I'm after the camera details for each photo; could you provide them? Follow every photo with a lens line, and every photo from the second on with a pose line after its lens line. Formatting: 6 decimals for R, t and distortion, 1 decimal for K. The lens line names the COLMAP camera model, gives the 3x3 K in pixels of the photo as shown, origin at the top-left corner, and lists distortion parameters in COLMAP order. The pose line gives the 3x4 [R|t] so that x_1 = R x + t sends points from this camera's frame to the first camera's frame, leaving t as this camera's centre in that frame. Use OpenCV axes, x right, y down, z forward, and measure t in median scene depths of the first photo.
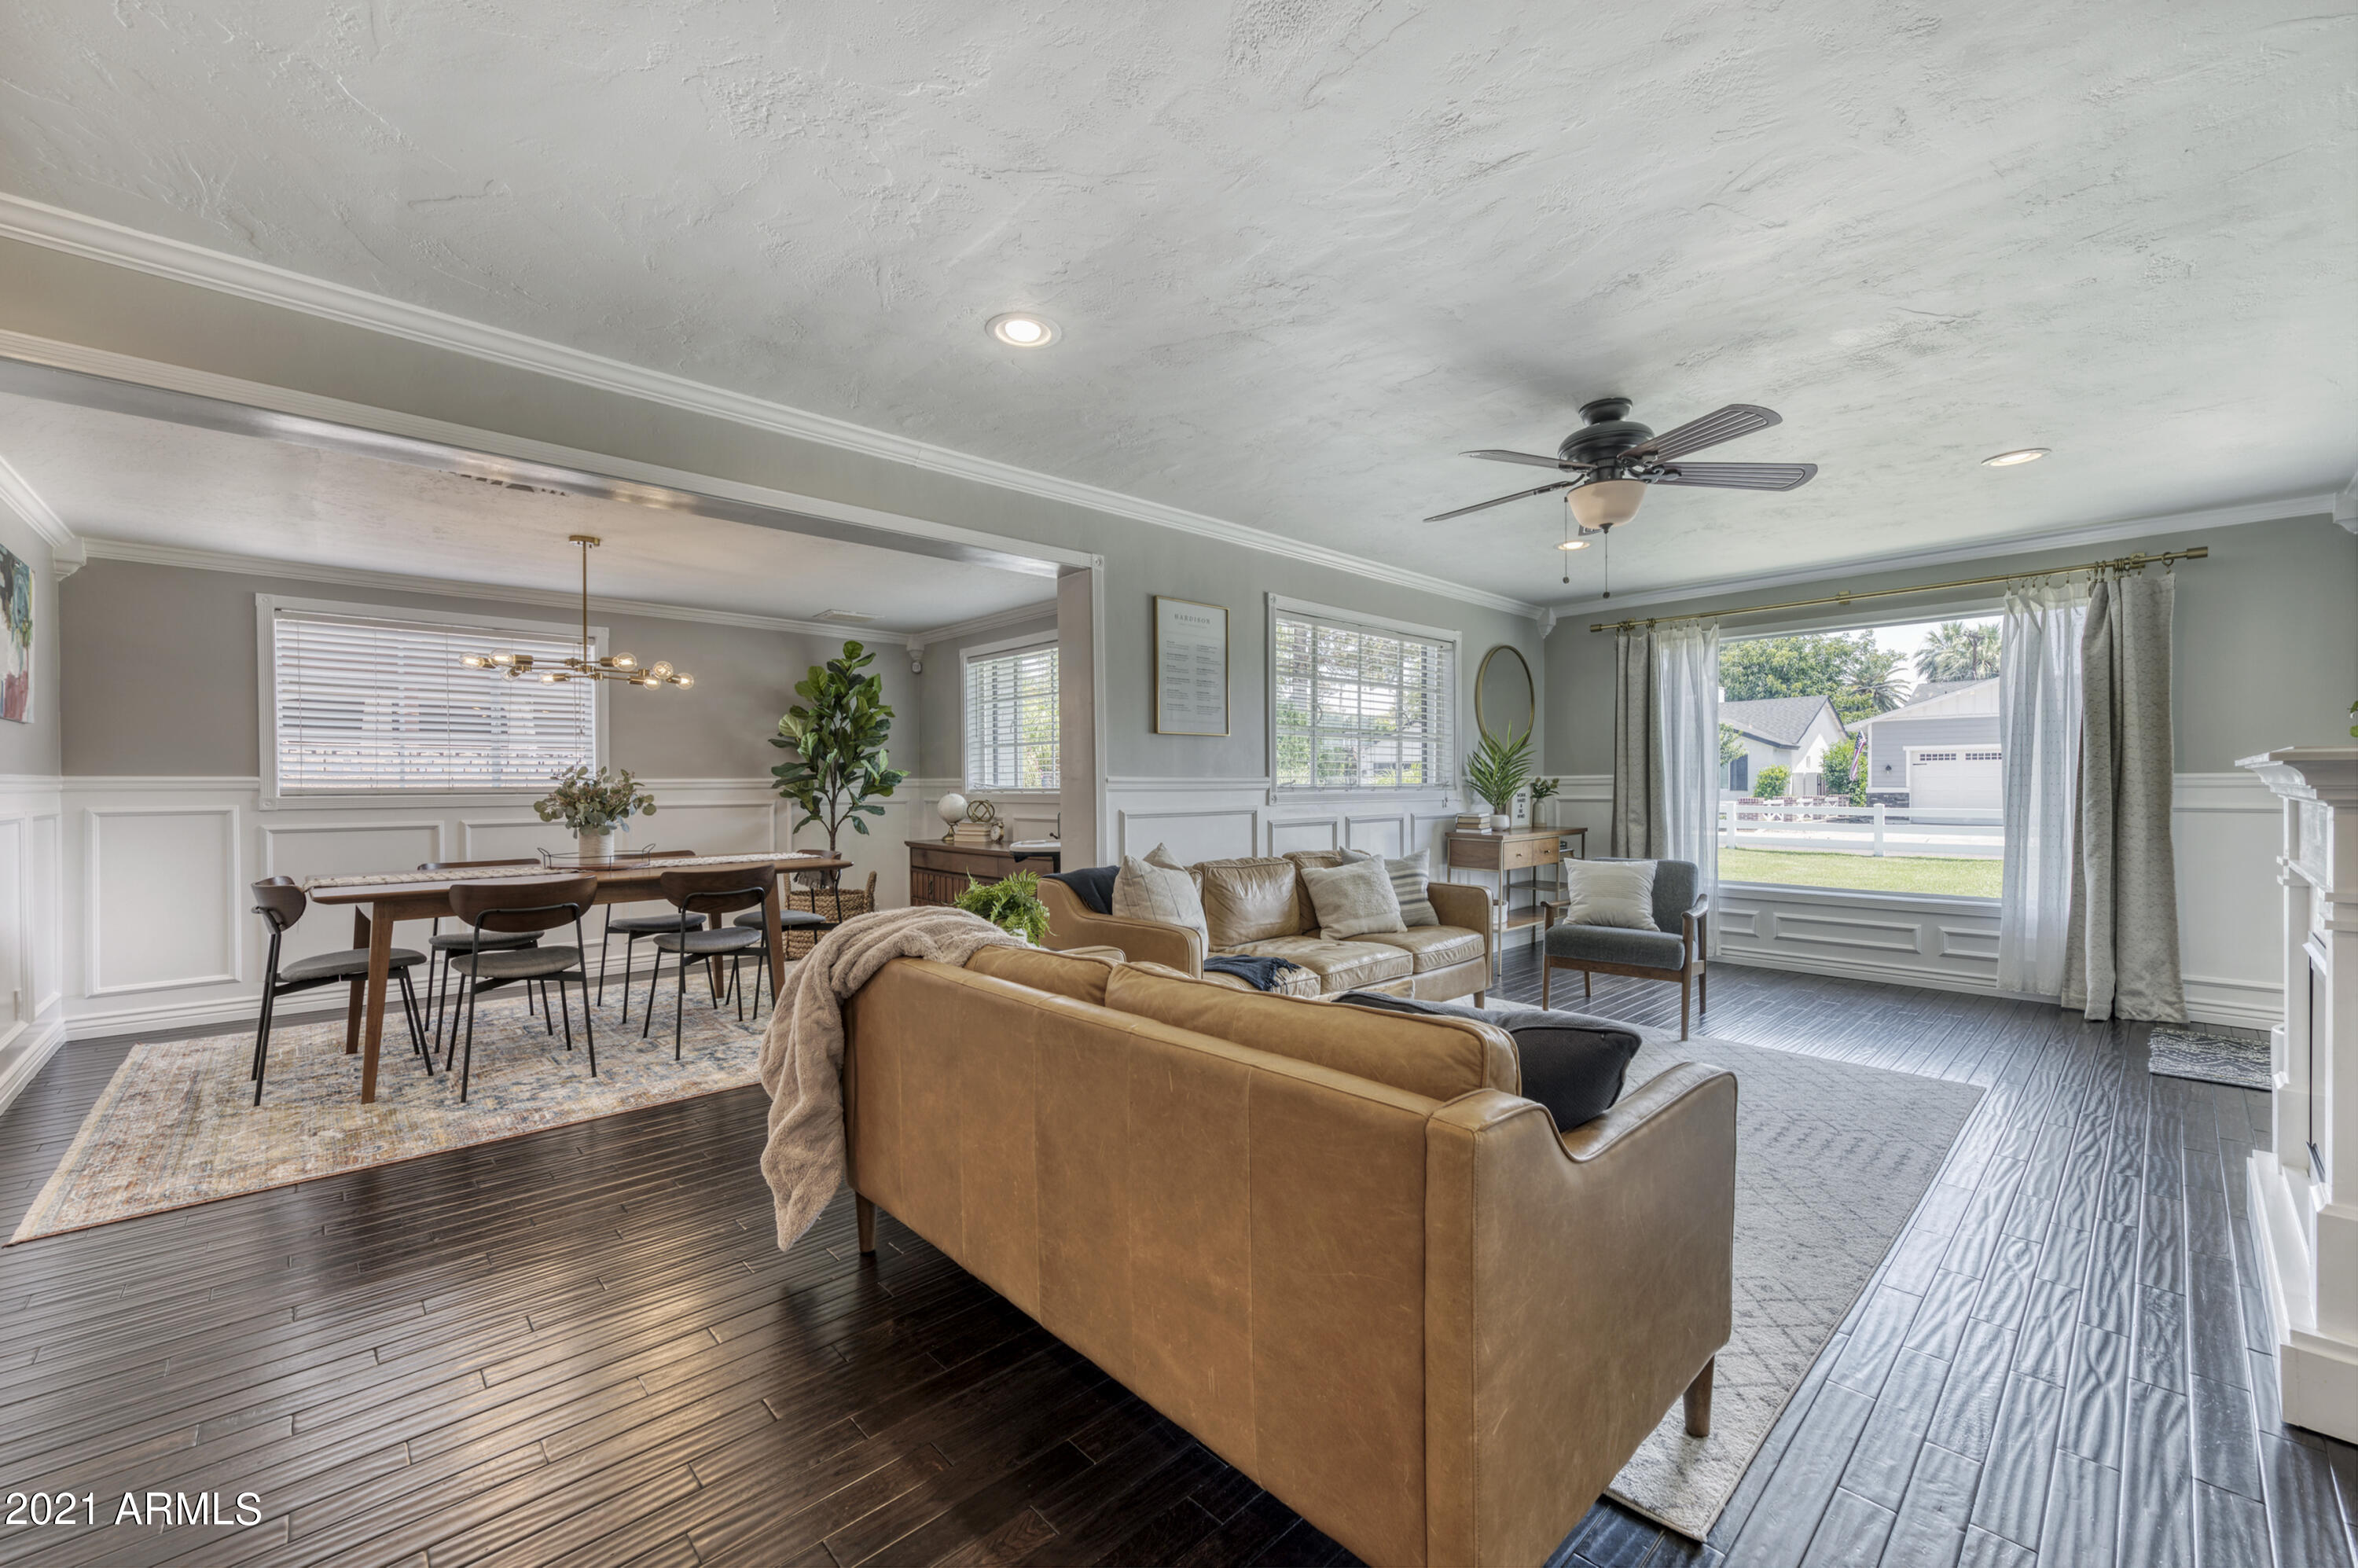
lens RADIAL K [[937.6, 0, 1179.2], [0, 937.6, 788.8], [0, 0, 1]] dist [0.001118, -0.000312]
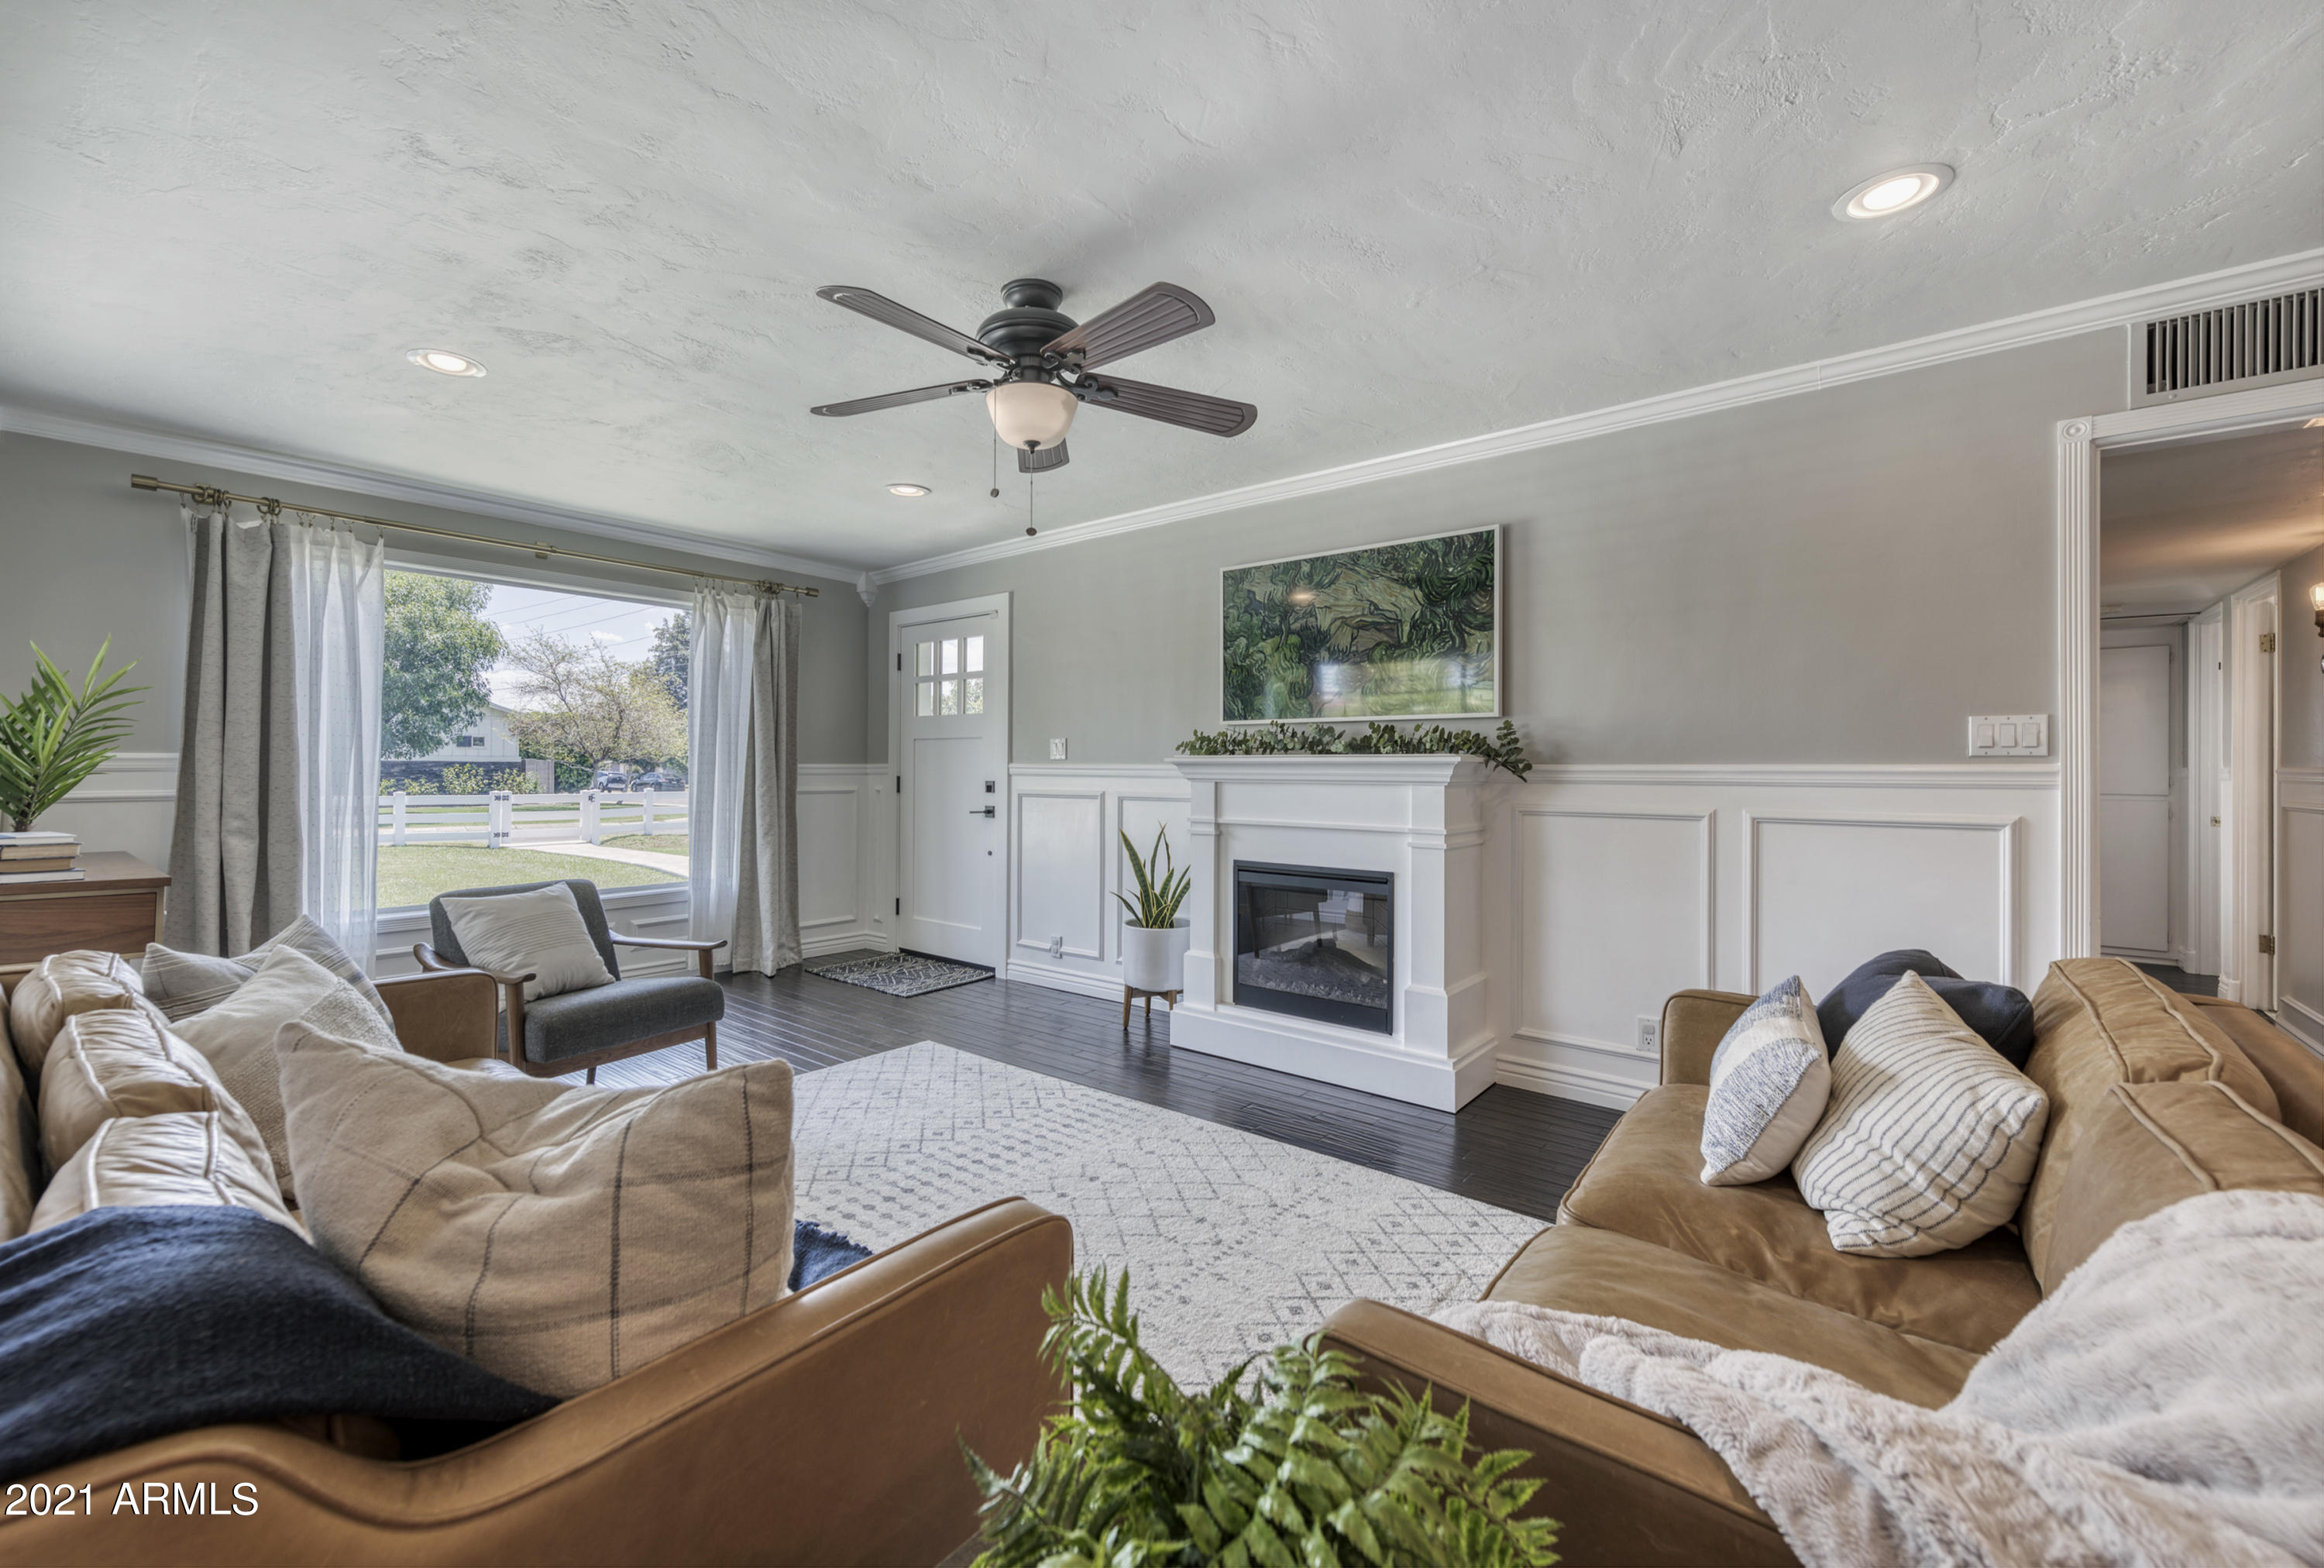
lens RADIAL K [[925.1, 0, 1159.9], [0, 925.1, 776.7], [0, 0, 1]] dist [0.001910, -0.001404]
pose [[-0.116020, -0.002828, 0.993243, -0.212577], [0.002011, 0.999993, 0.003082, -0.001571], [-0.993245, 0.002355, -0.116013, 0.651657]]
